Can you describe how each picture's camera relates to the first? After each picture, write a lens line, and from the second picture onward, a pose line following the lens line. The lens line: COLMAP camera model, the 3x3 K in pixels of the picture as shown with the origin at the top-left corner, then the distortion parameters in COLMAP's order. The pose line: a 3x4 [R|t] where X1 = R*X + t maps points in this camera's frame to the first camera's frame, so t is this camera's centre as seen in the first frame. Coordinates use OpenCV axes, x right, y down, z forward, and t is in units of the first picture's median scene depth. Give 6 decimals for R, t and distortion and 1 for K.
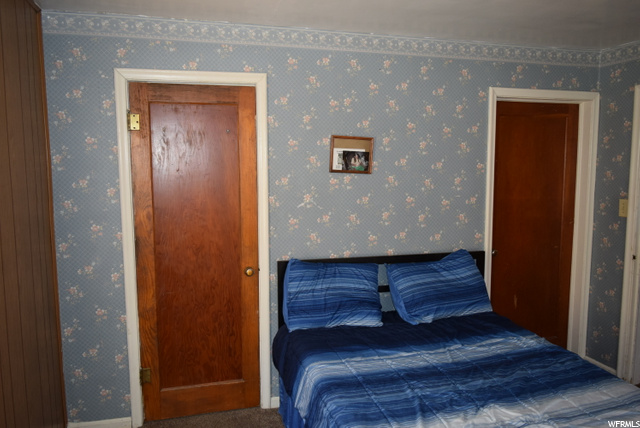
lens RADIAL K [[493.4, 0, 314.5], [0, 493.4, 212.0], [0, 0, 1]] dist [-0.018904, 0.000877]
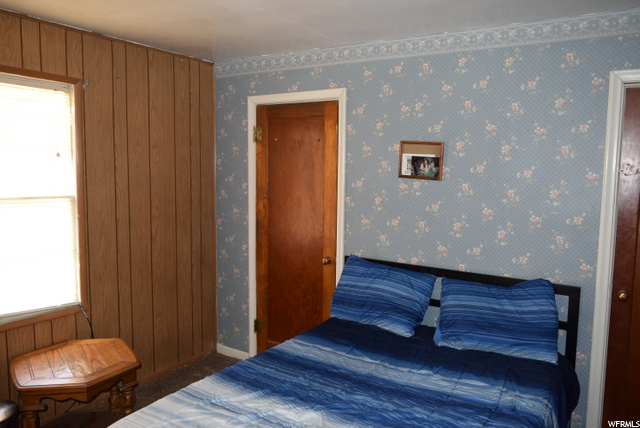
lens RADIAL K [[493.4, 0, 314.5], [0, 493.4, 212.0], [0, 0, 1]] dist [-0.018904, 0.000877]
pose [[0.665335, 0.082341, -0.741990, 0.686076], [-0.093577, 0.995258, 0.026537, -0.020475], [0.740657, 0.051777, 0.669886, 0.197804]]
